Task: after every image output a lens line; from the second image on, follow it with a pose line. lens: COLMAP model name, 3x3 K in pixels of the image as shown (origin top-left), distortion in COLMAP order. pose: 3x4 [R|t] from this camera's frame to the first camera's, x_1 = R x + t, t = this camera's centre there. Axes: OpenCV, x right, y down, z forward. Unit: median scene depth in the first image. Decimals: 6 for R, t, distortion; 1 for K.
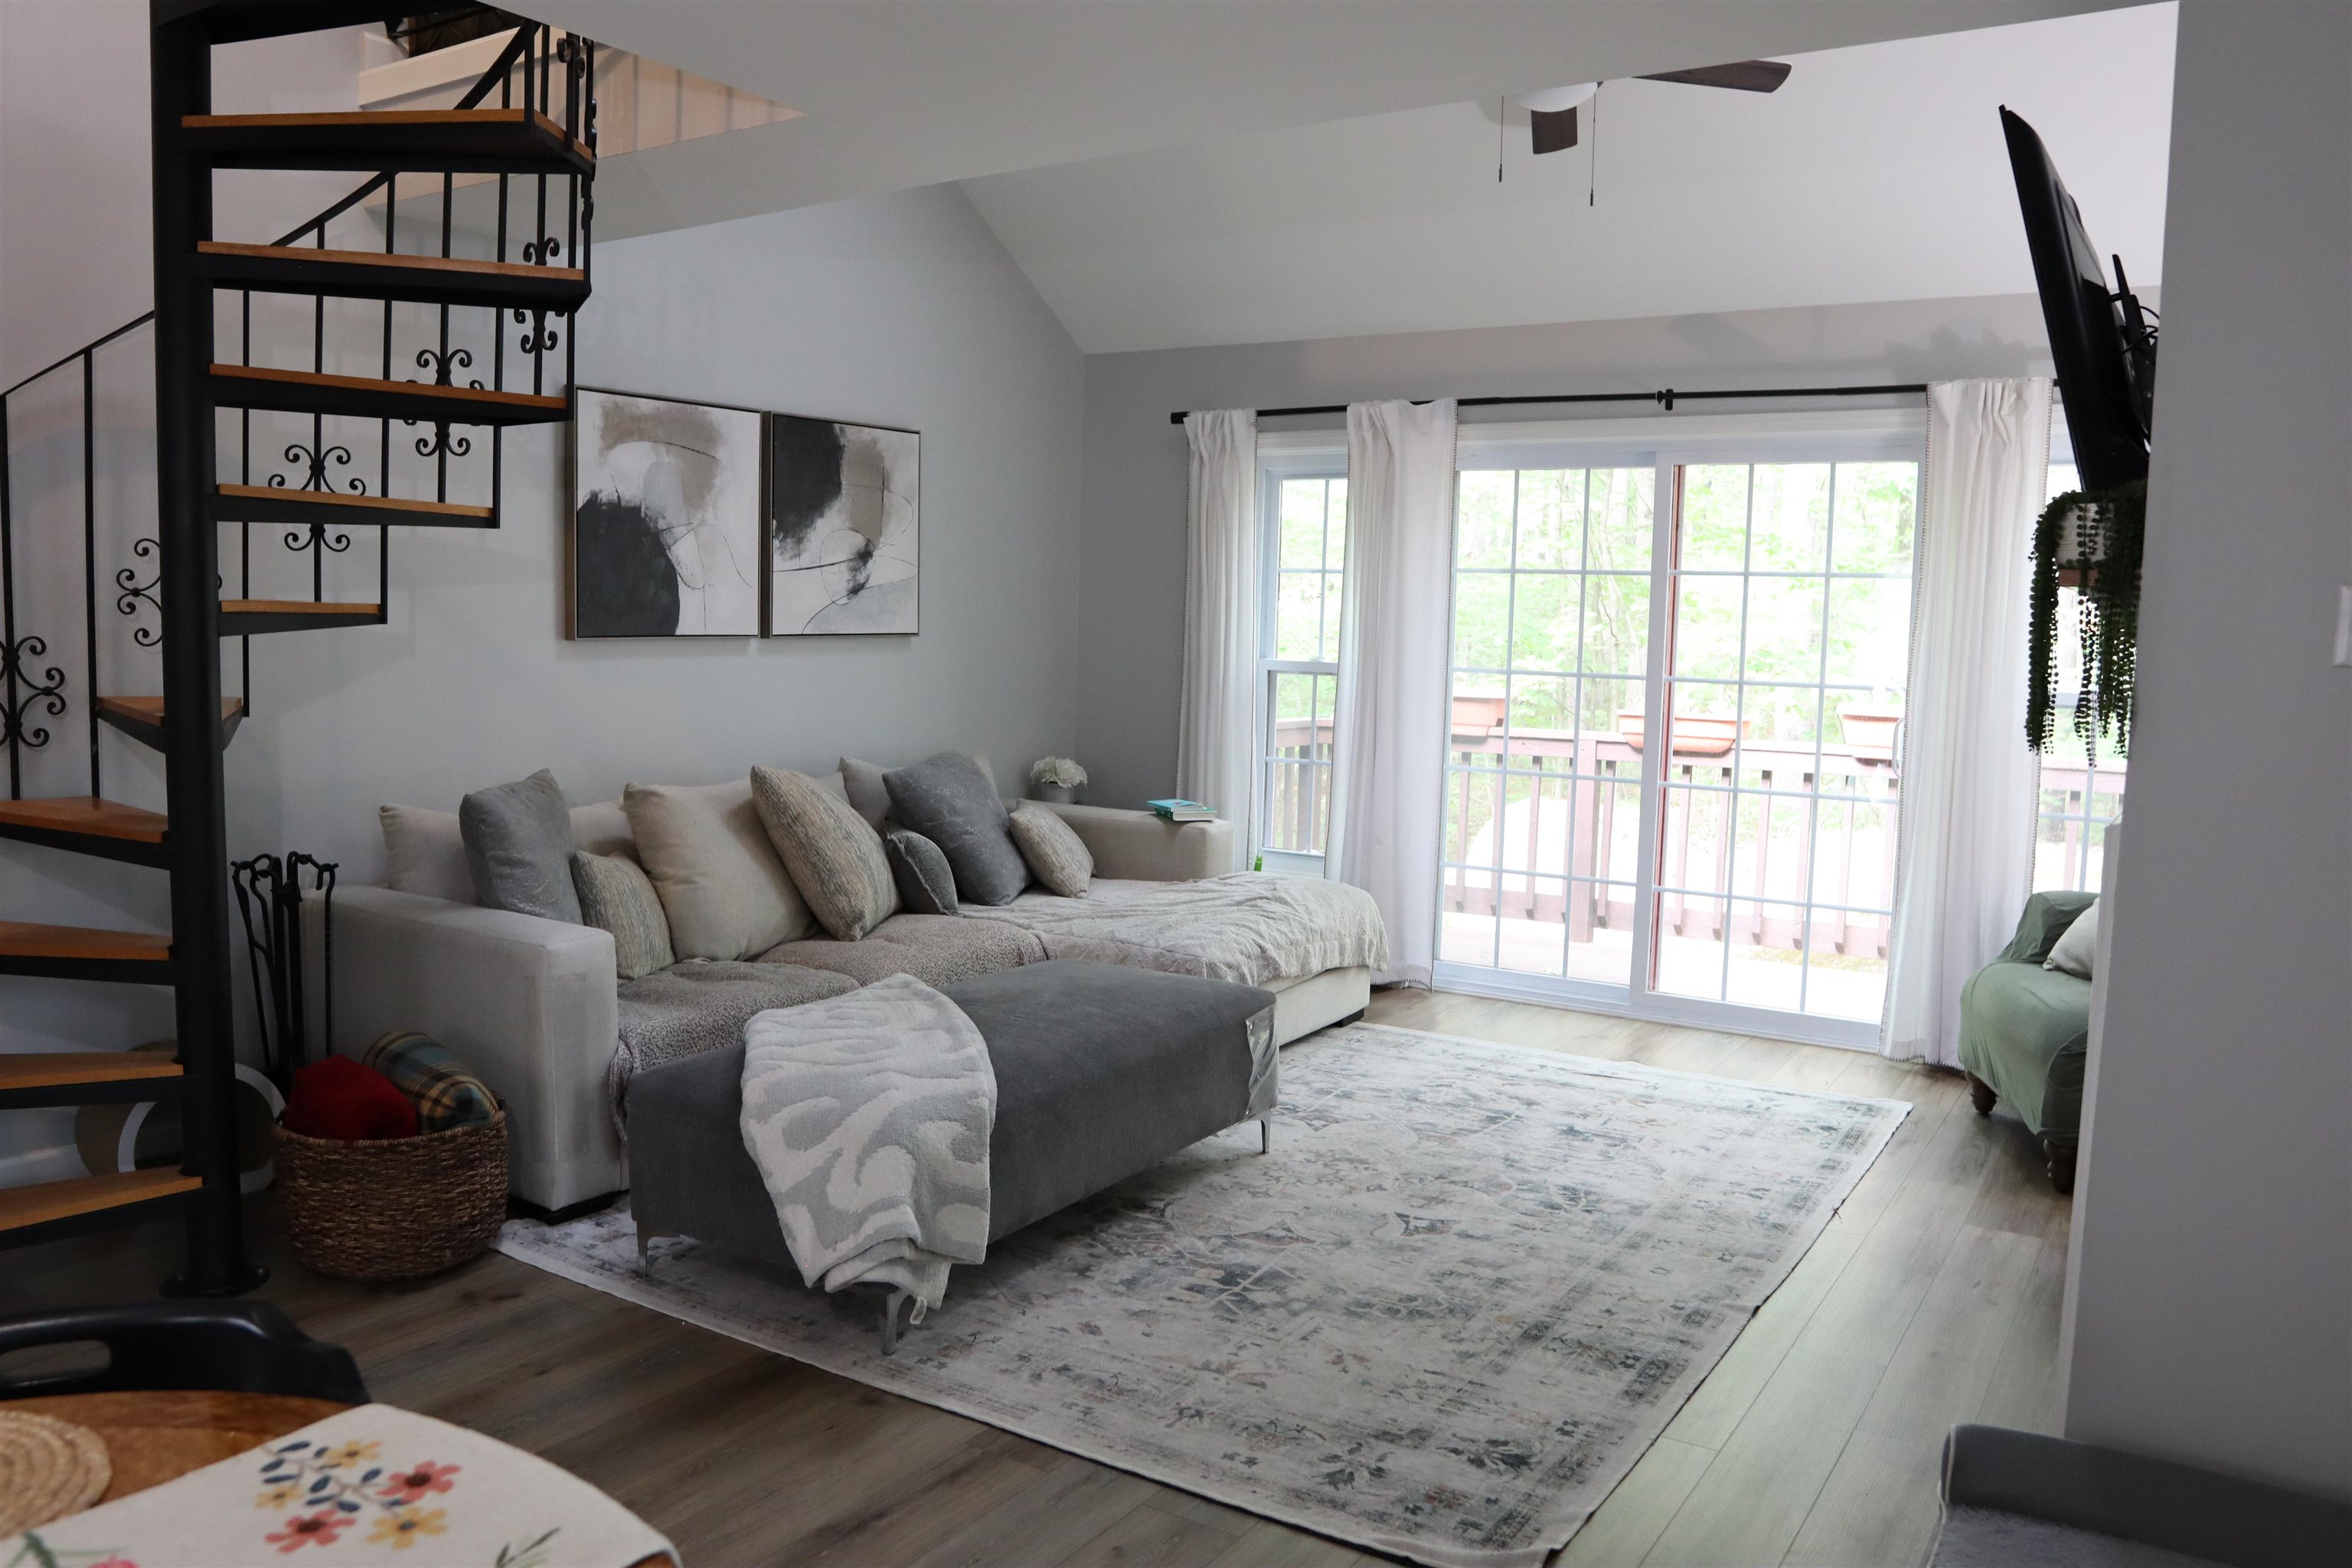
lens RADIAL K [[1733.4, 0, 1195.6], [0, 1733.4, 780.7], [0, 0, 1]] dist [-0.112510, 0.071028]
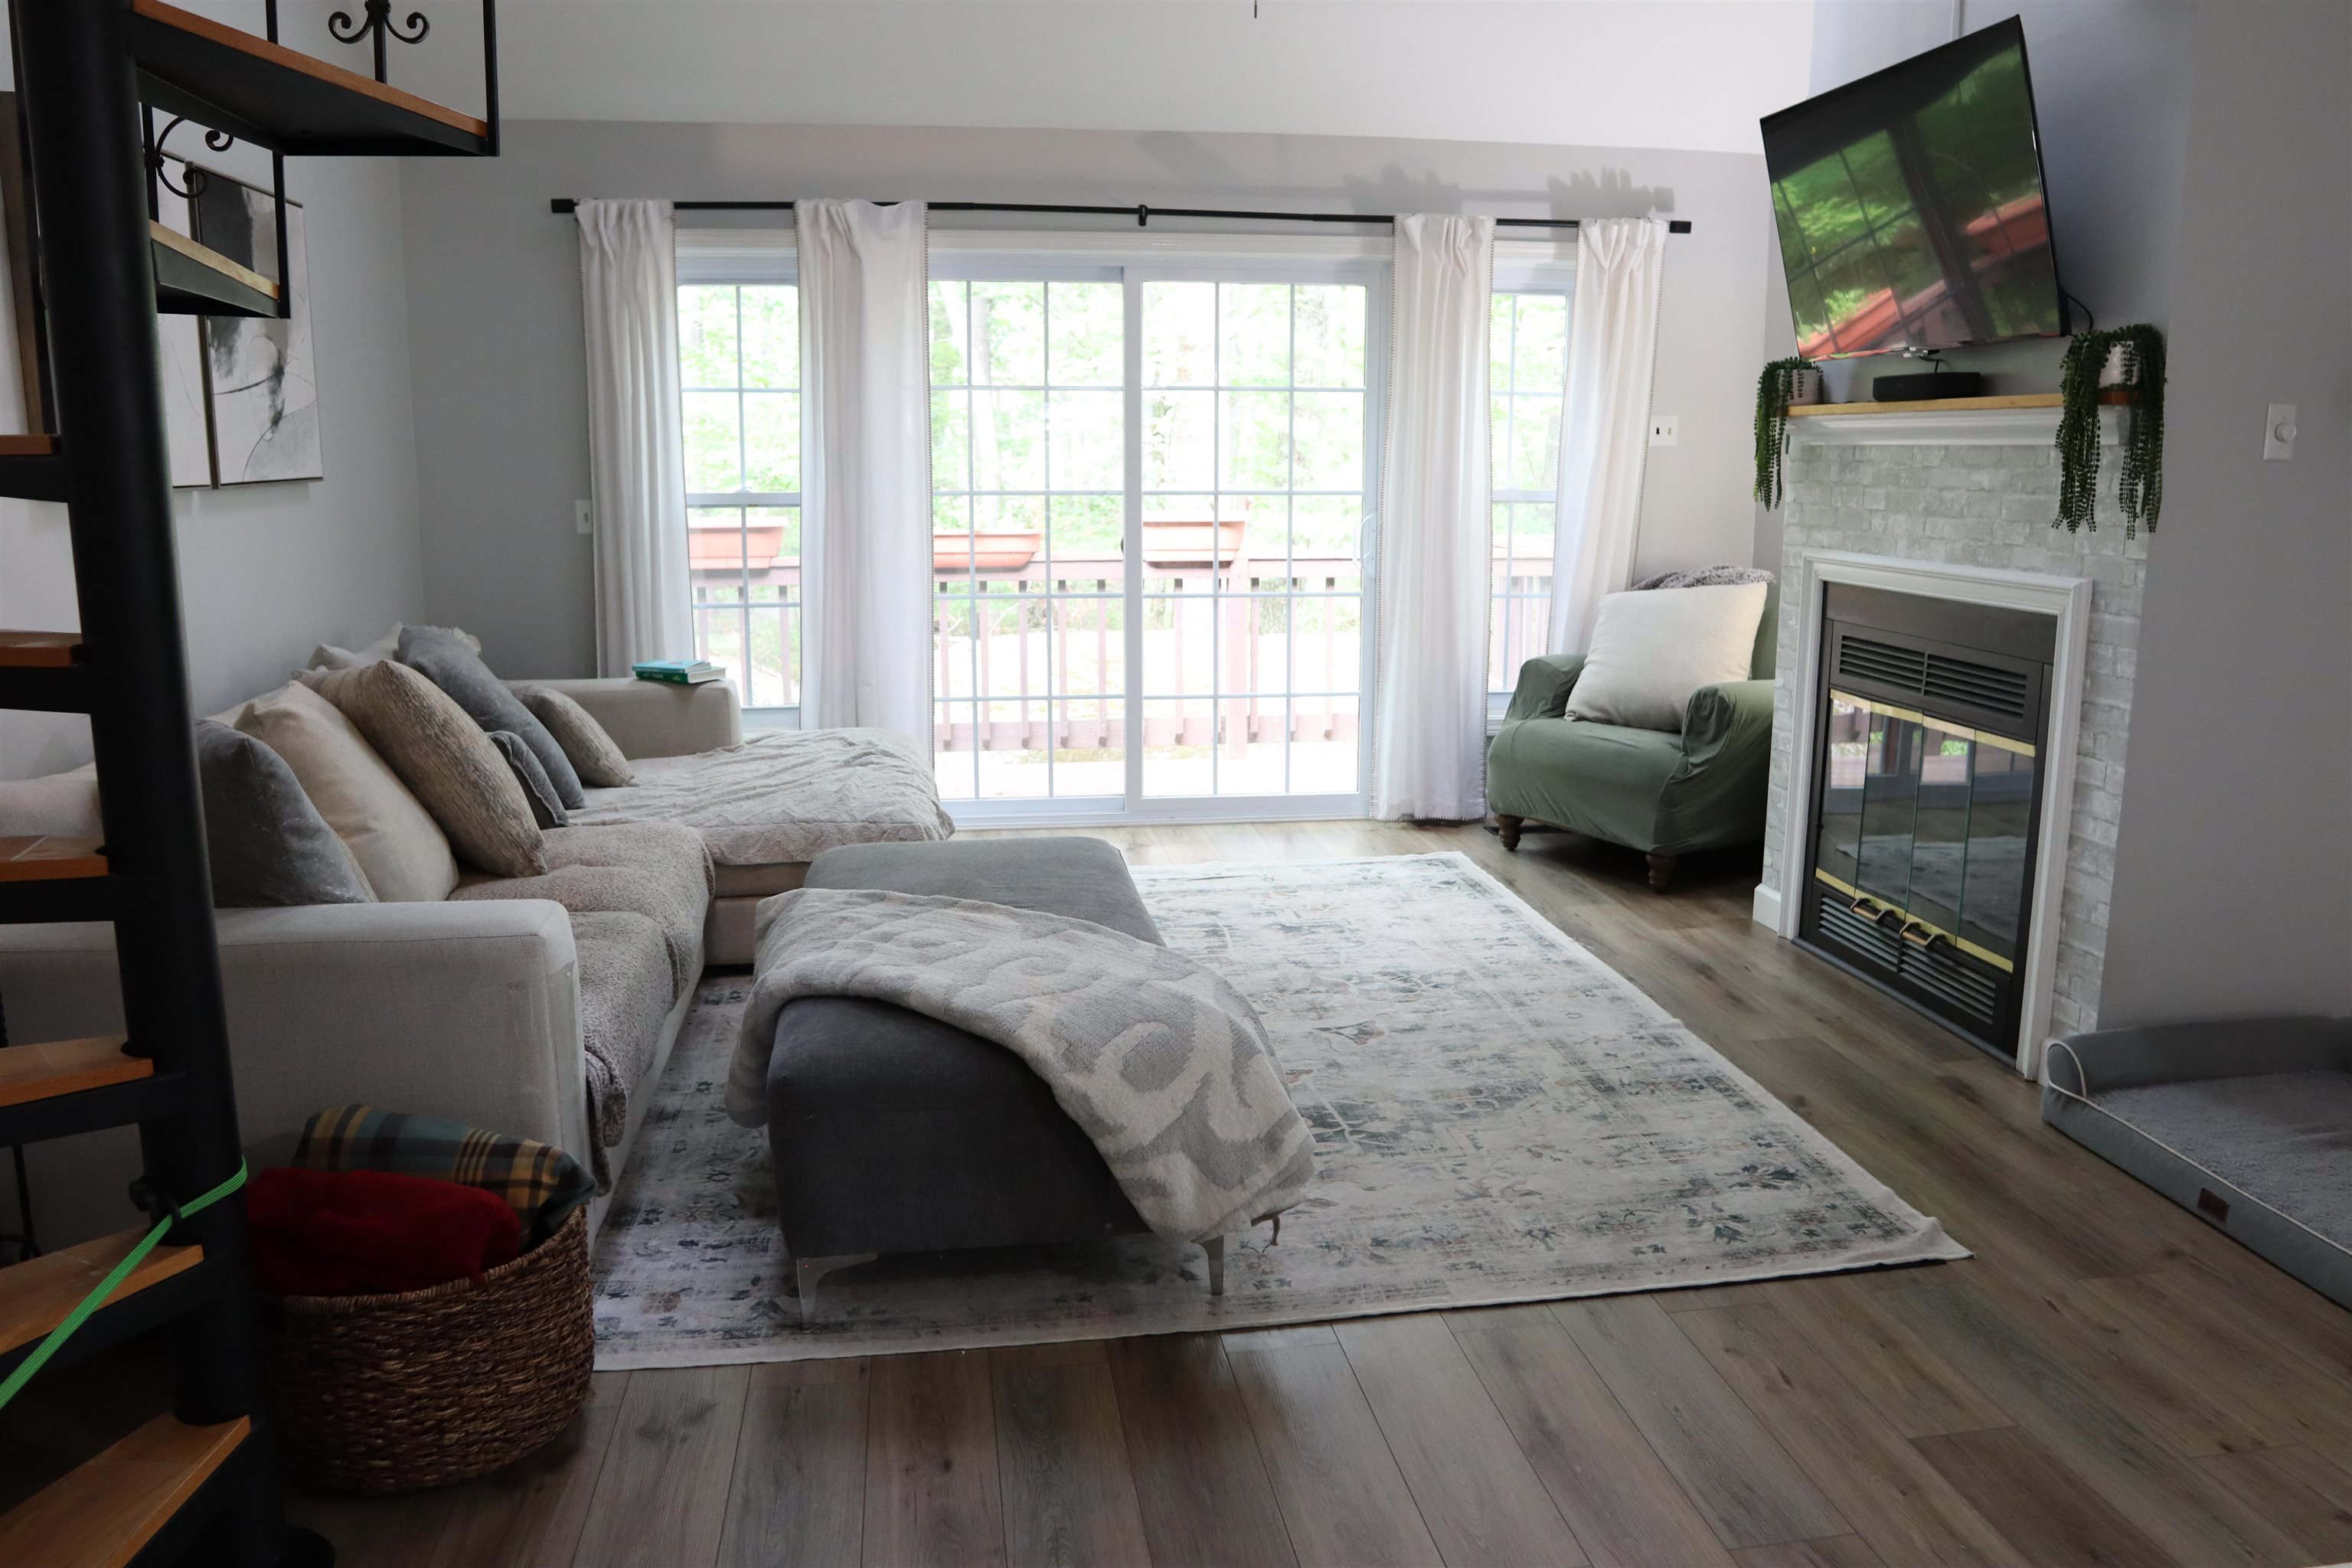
lens RADIAL K [[1733.4, 0, 1195.6], [0, 1733.4, 780.7], [0, 0, 1]] dist [-0.112510, 0.071028]
pose [[0.752711, -0.143920, 0.642428, -0.492526], [0.077568, 0.988404, 0.130544, -0.027316], [-0.653766, -0.048430, 0.755146, 0.244541]]
